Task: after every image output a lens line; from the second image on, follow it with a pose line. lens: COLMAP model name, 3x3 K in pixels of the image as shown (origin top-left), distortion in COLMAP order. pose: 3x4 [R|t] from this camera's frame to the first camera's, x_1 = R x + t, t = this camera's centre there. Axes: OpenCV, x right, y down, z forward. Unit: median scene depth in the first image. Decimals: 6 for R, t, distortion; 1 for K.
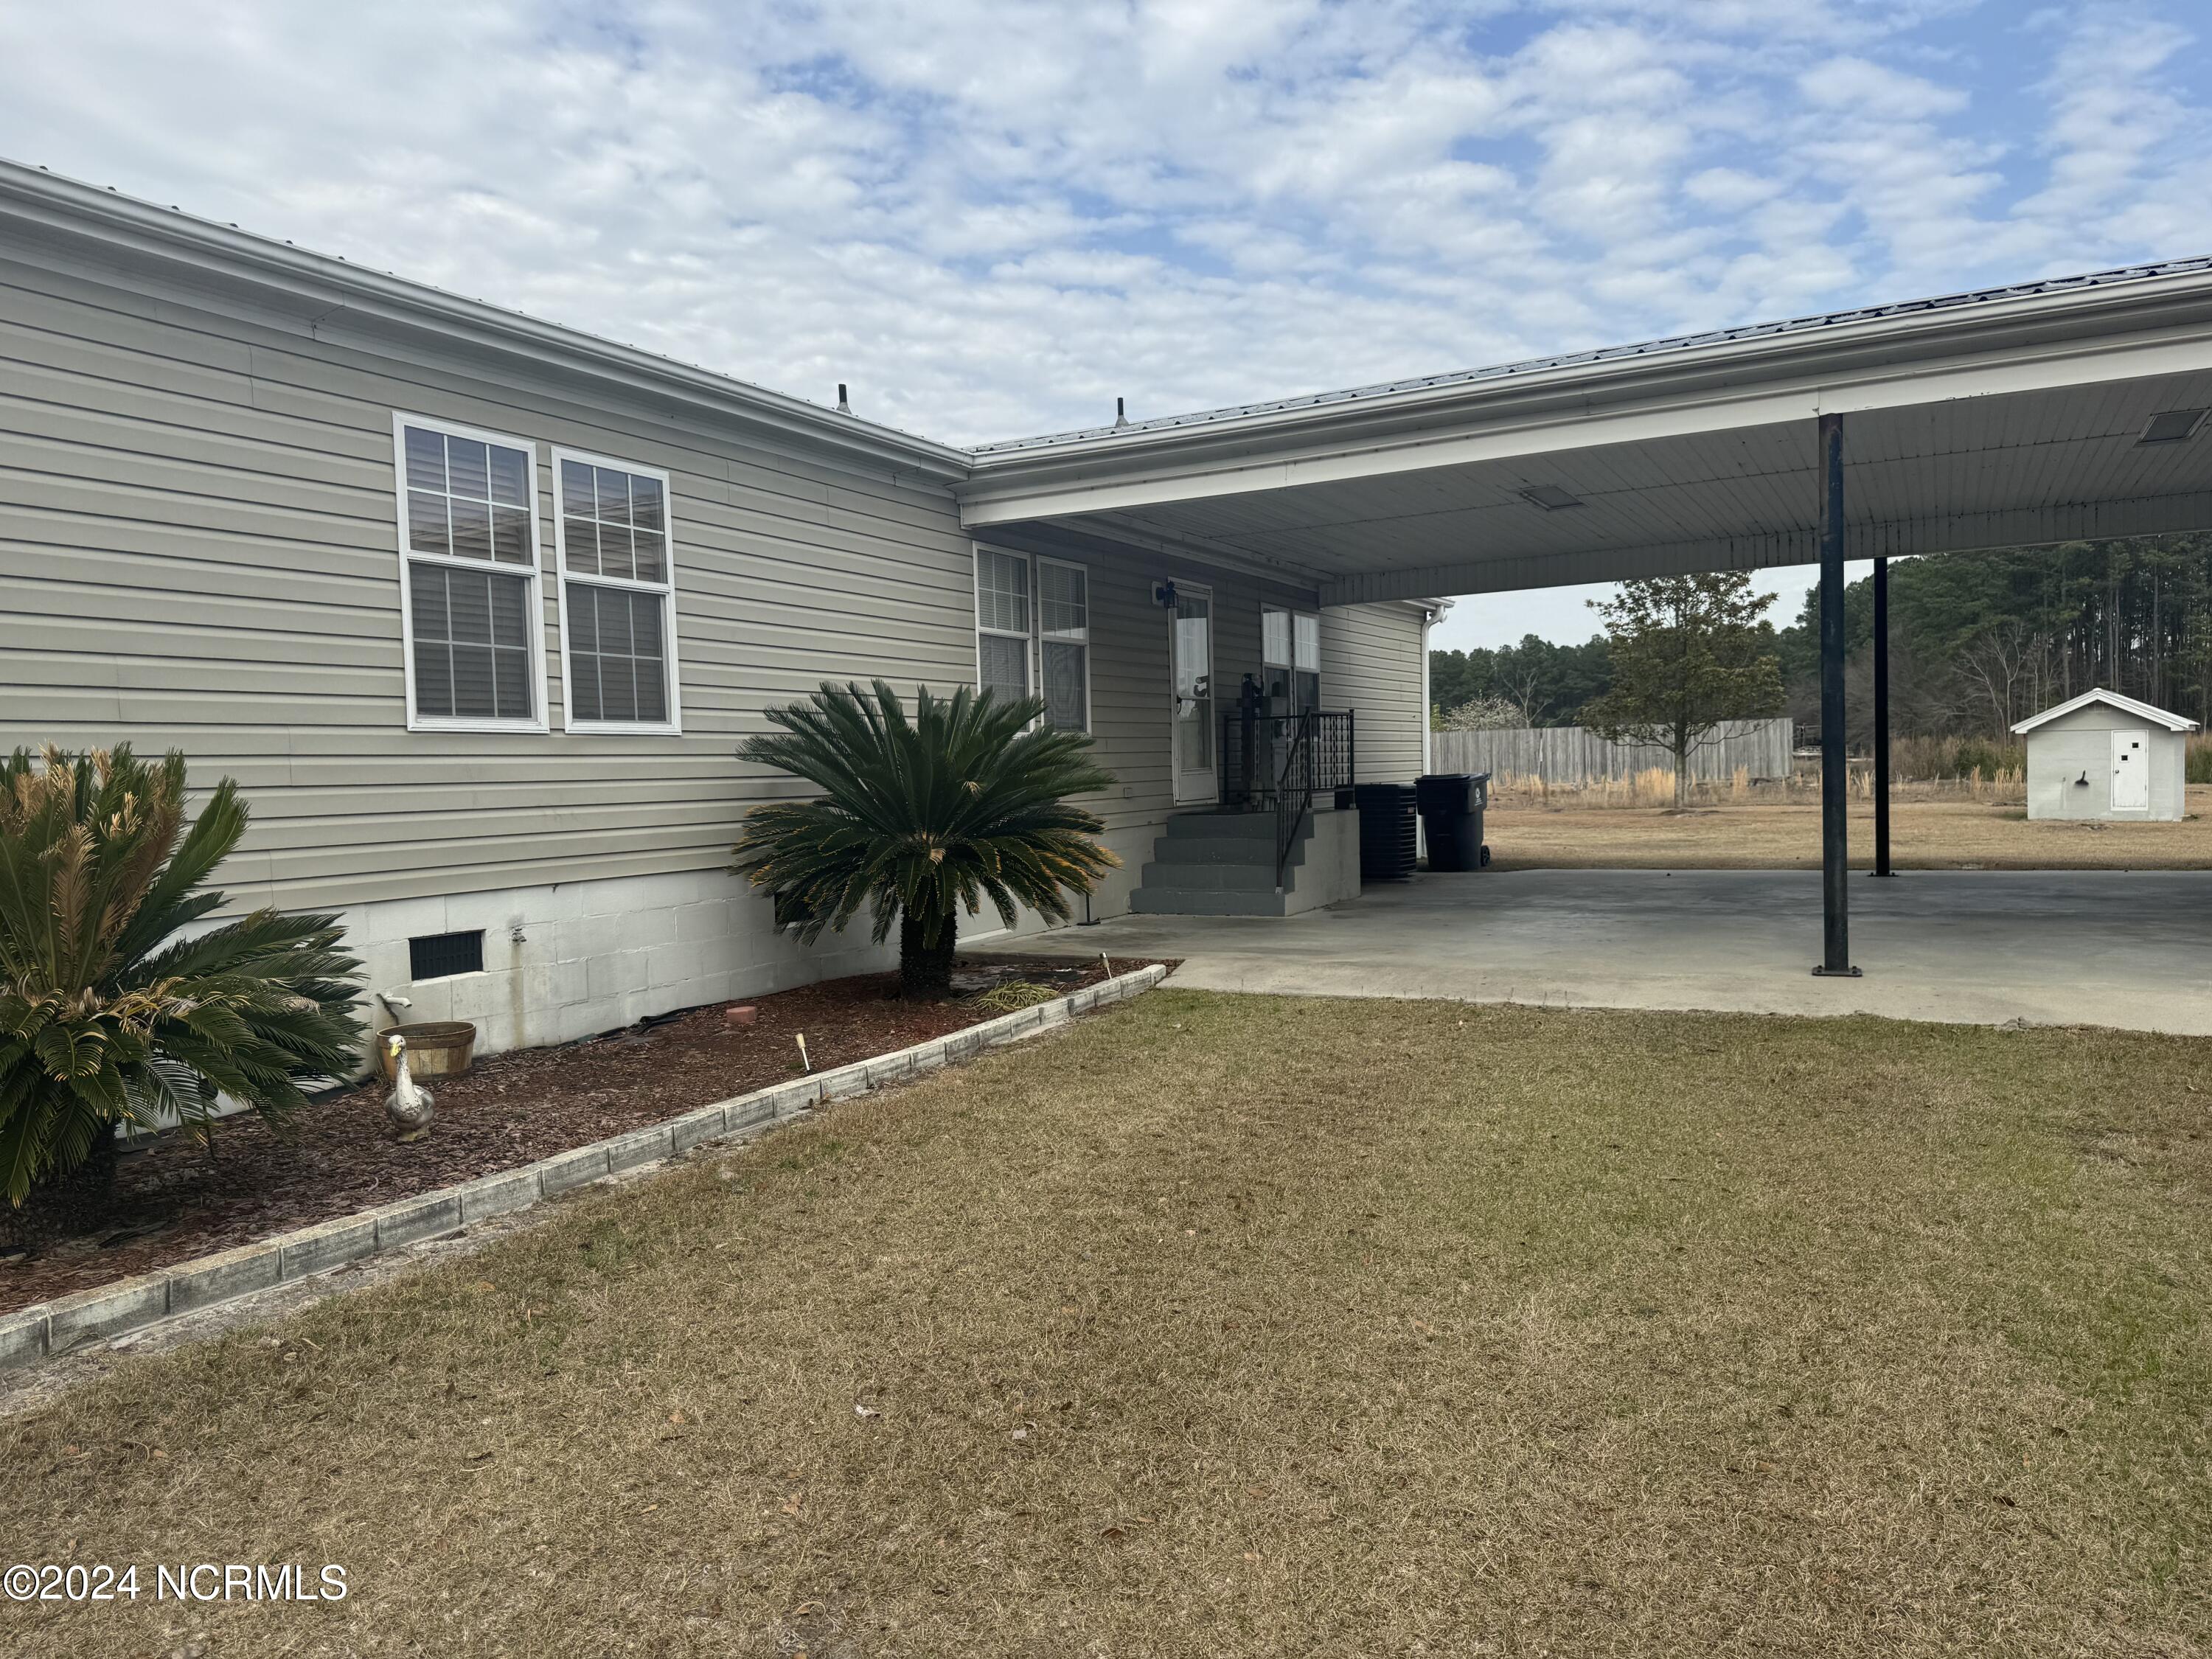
lens RADIAL K [[1570.7, 0, 1128.6], [0, 1570.7, 840.4], [0, 0, 1]] dist [0.046599, -0.050281]
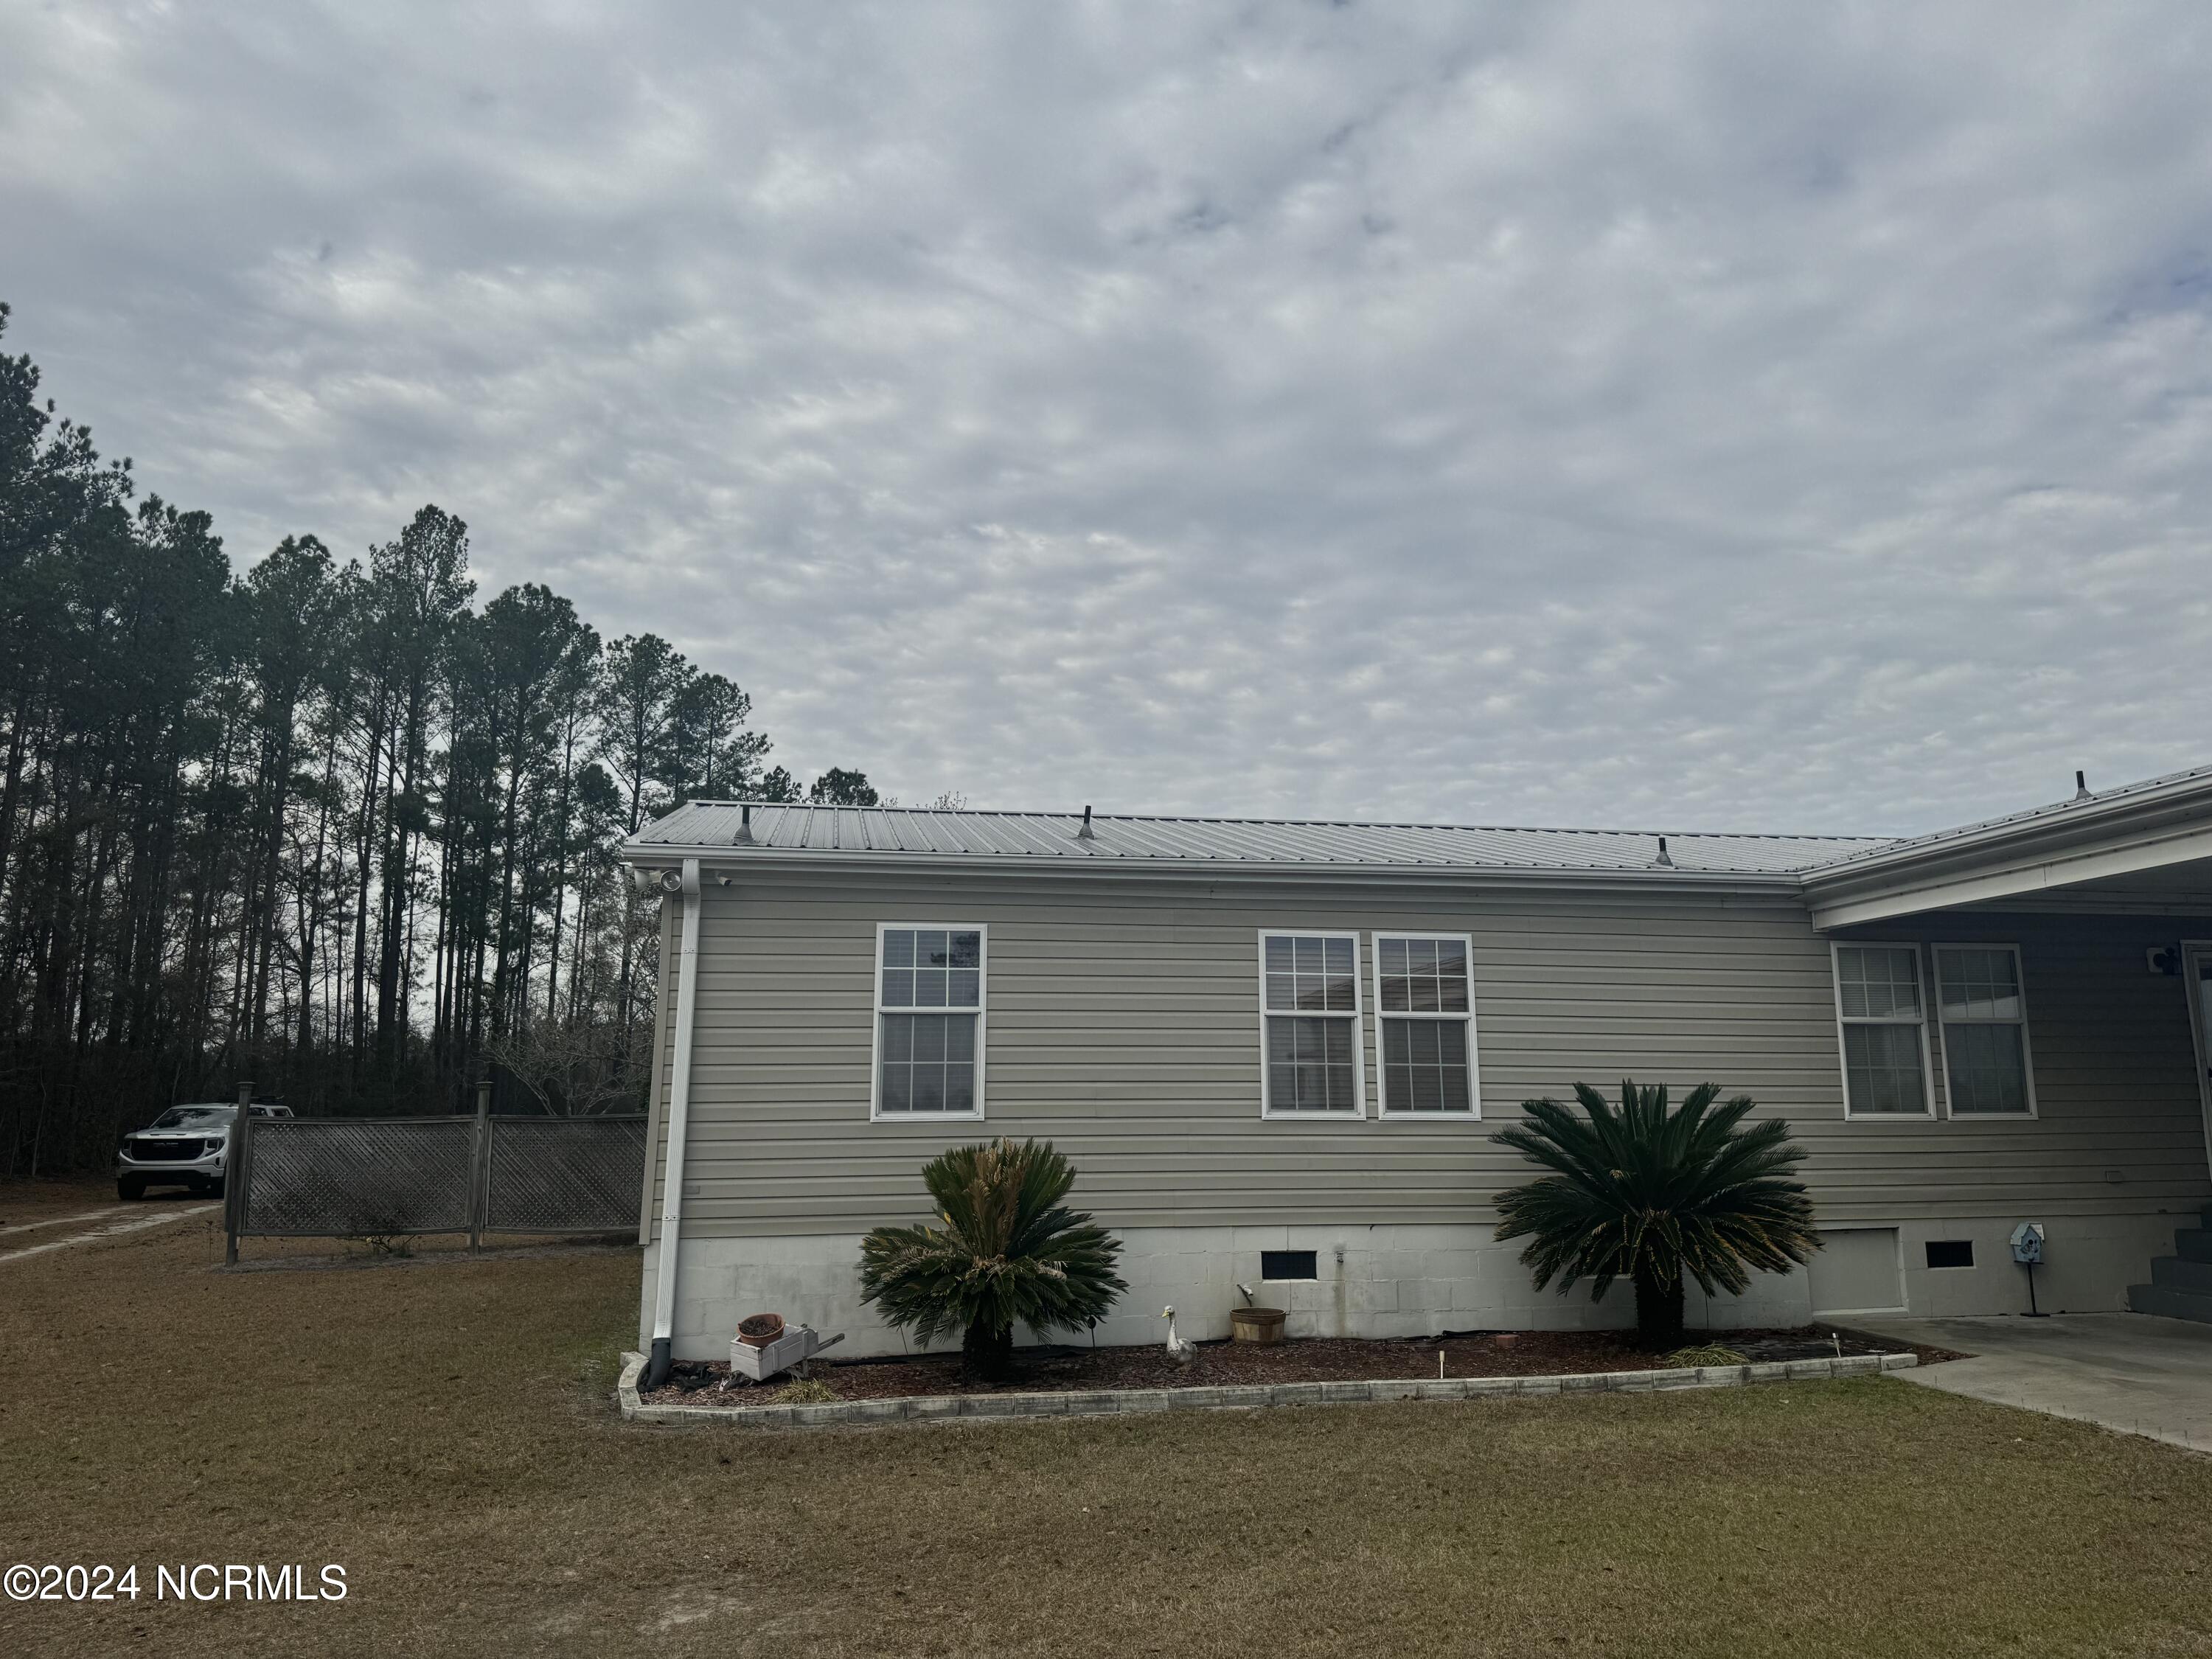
lens RADIAL K [[1570.7, 0, 1110.1], [0, 1570.7, 776.4], [0, 0, 1]] dist [0.046599, -0.050281]
pose [[0.600710, -0.139449, -0.787211, 0.558894], [-0.049103, 0.976376, -0.210428, -0.046420], [0.797958, 0.165060, 0.579671, -0.098940]]
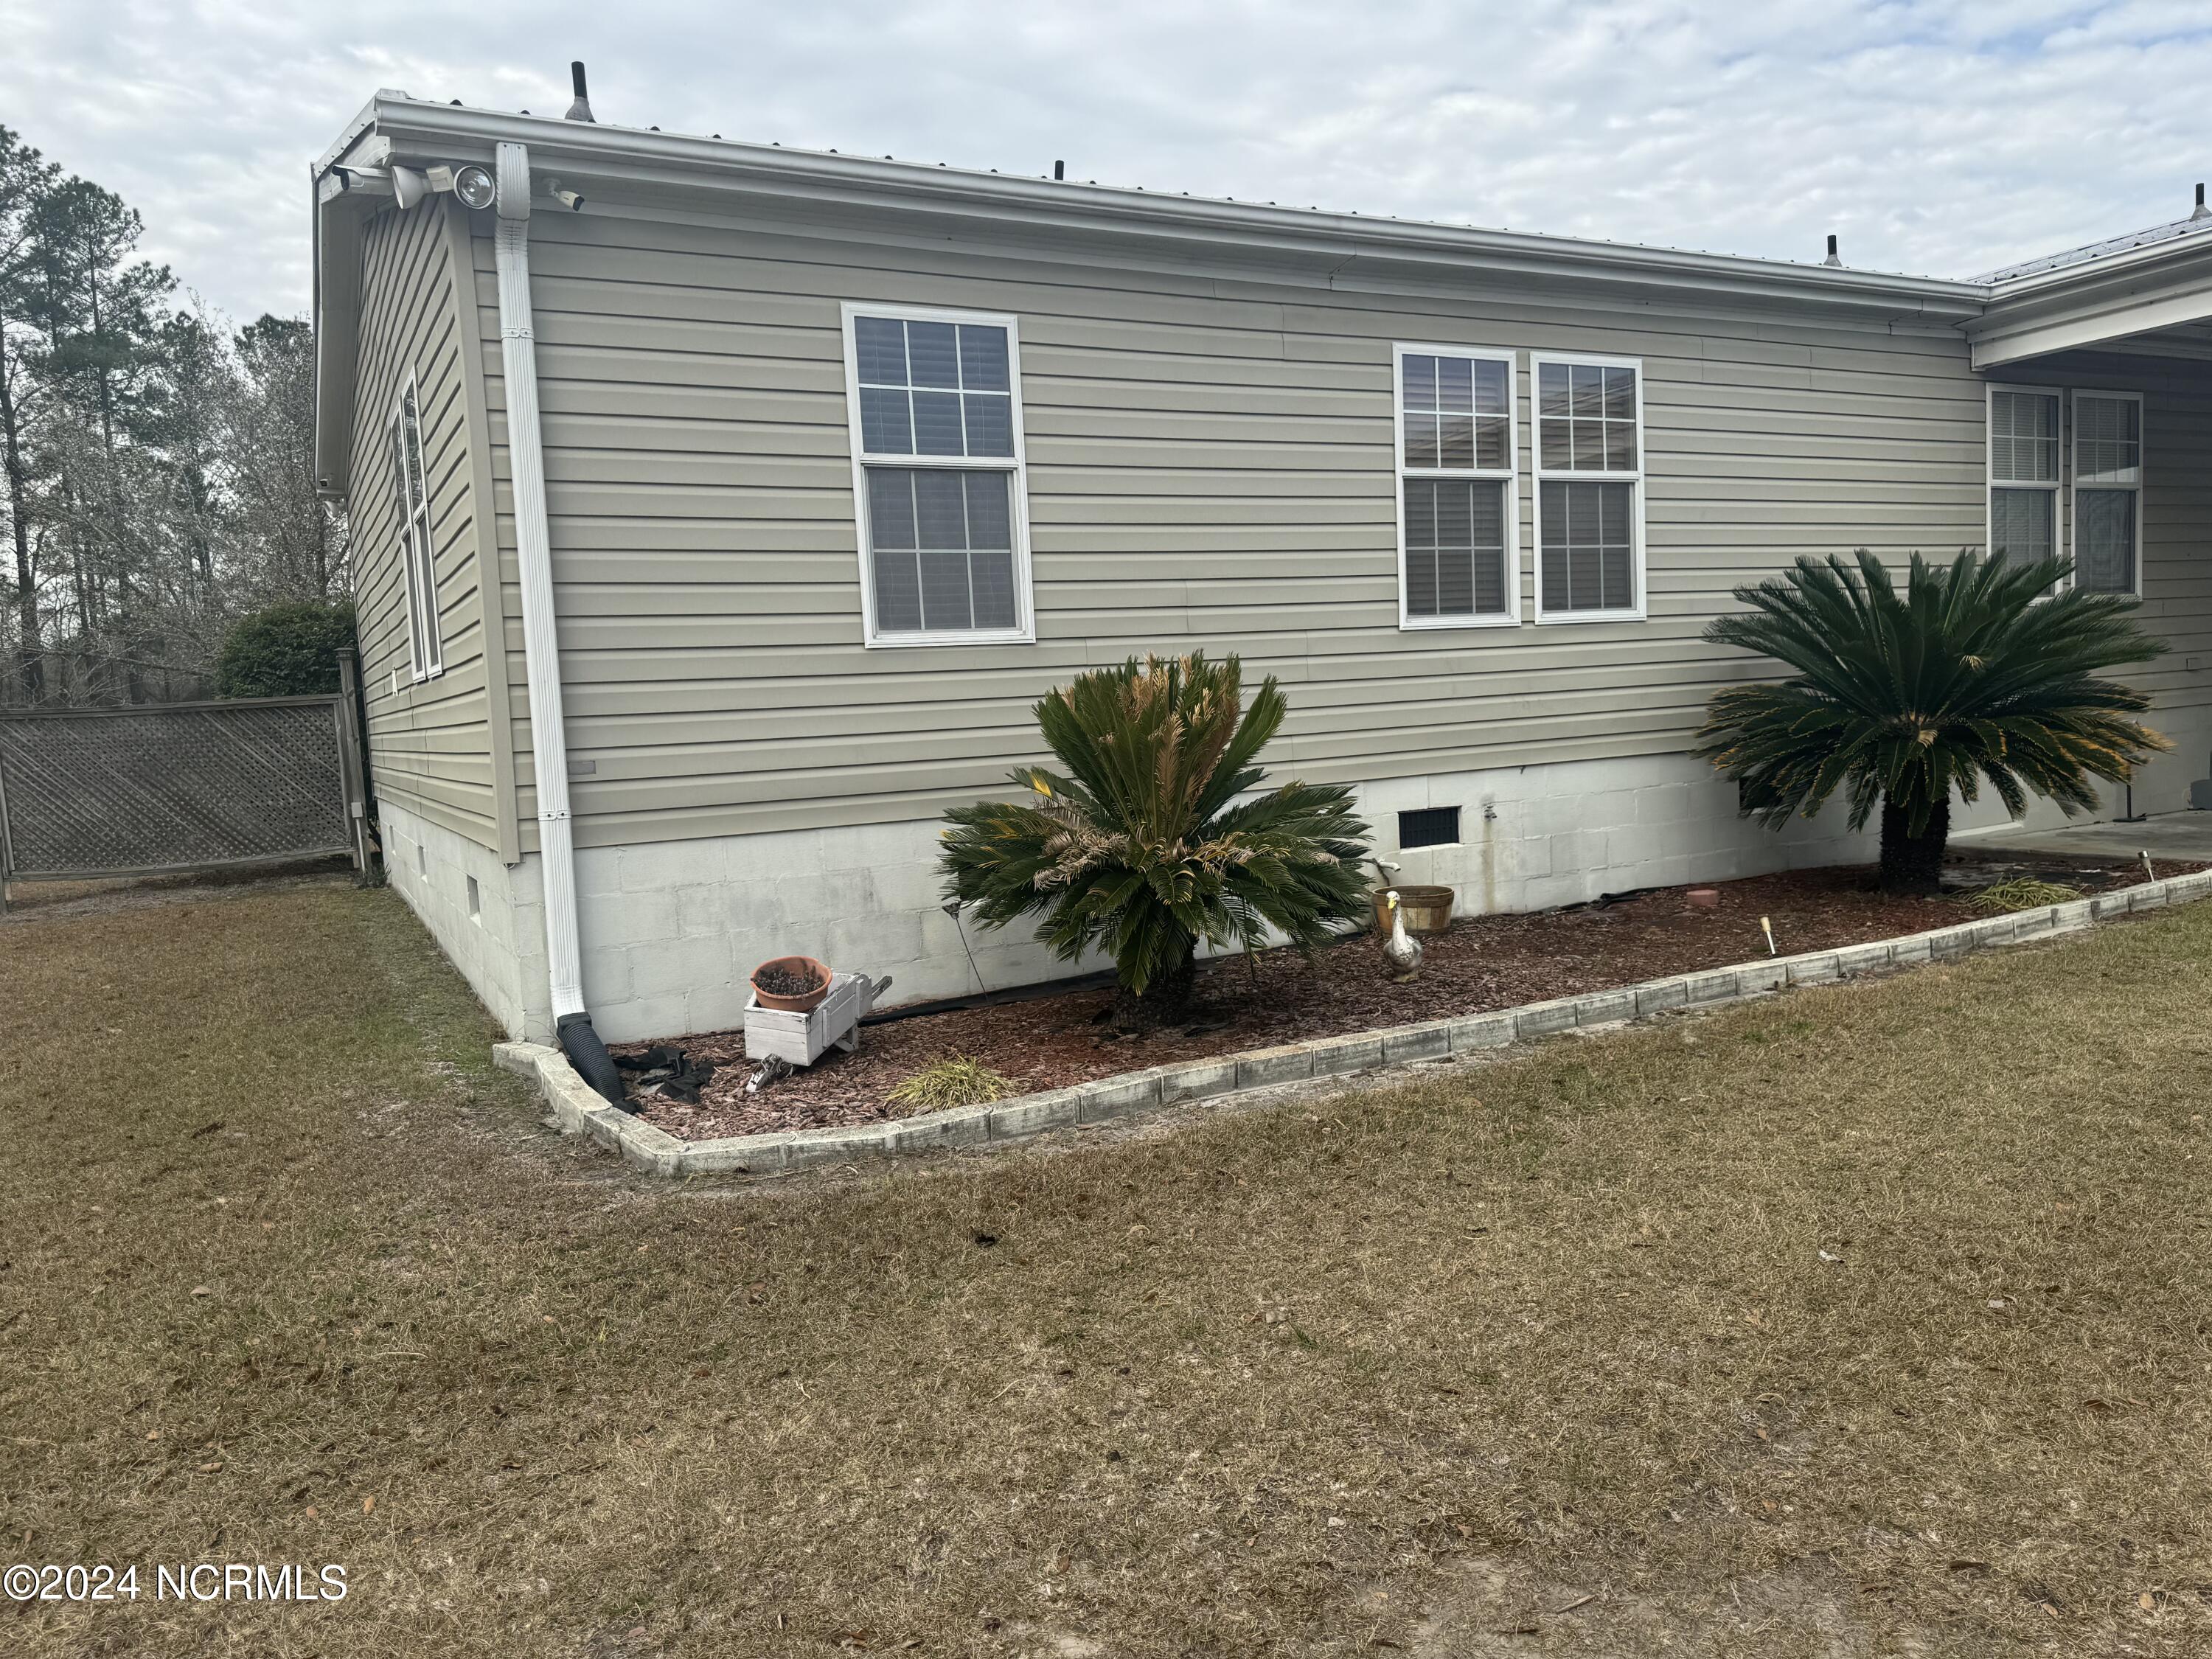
lens RADIAL K [[1570.7, 0, 1065.1], [0, 1570.7, 831.5], [0, 0, 1]] dist [0.046599, -0.050281]
pose [[0.812734, 0.033938, -0.581645, 0.008253], [0.003860, 0.997967, 0.063623, 0.002733], [0.582621, -0.053954, 0.810951, -0.046052]]
